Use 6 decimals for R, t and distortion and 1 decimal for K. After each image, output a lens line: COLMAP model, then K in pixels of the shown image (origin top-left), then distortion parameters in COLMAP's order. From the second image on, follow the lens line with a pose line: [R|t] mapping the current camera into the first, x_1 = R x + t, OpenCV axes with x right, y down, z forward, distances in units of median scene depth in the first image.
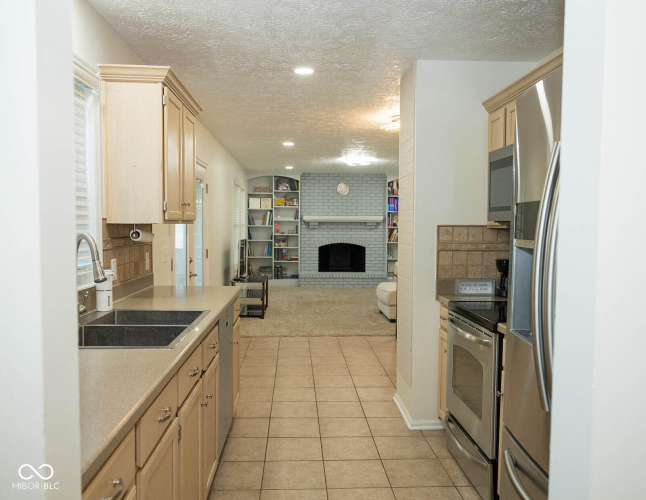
lens RADIAL K [[533.4, 0, 324.3], [0, 533.4, 252.1], [0, 0, 1]] dist [-0.006053, 0.011141]
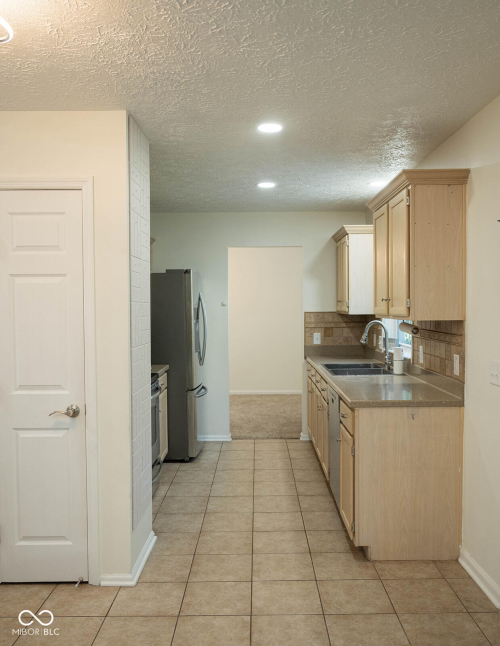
lens RADIAL K [[571.6, 0, 257.1], [0, 571.6, 325.6], [0, 0, 1]] dist [0.004362, 0.003797]
pose [[-0.998494, -0.003648, 0.054742, -0.075982], [0.001155, 0.996168, 0.087454, -0.137628], [-0.054851, 0.087385, -0.994663, 2.124156]]
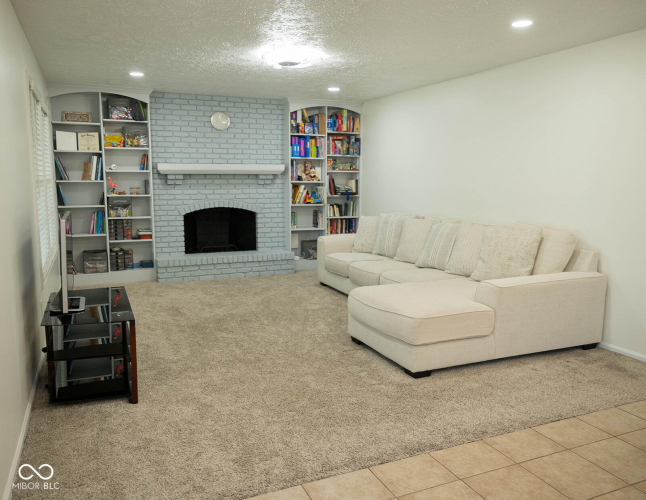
lens RADIAL K [[533.4, 0, 326.2], [0, 533.4, 253.8], [0, 0, 1]] dist [-0.006053, 0.011141]
pose [[0.935237, -0.054652, 0.349778, -0.076555], [0.023074, 0.995322, 0.093822, -0.018805], [-0.353269, -0.079675, 0.932123, 0.361898]]
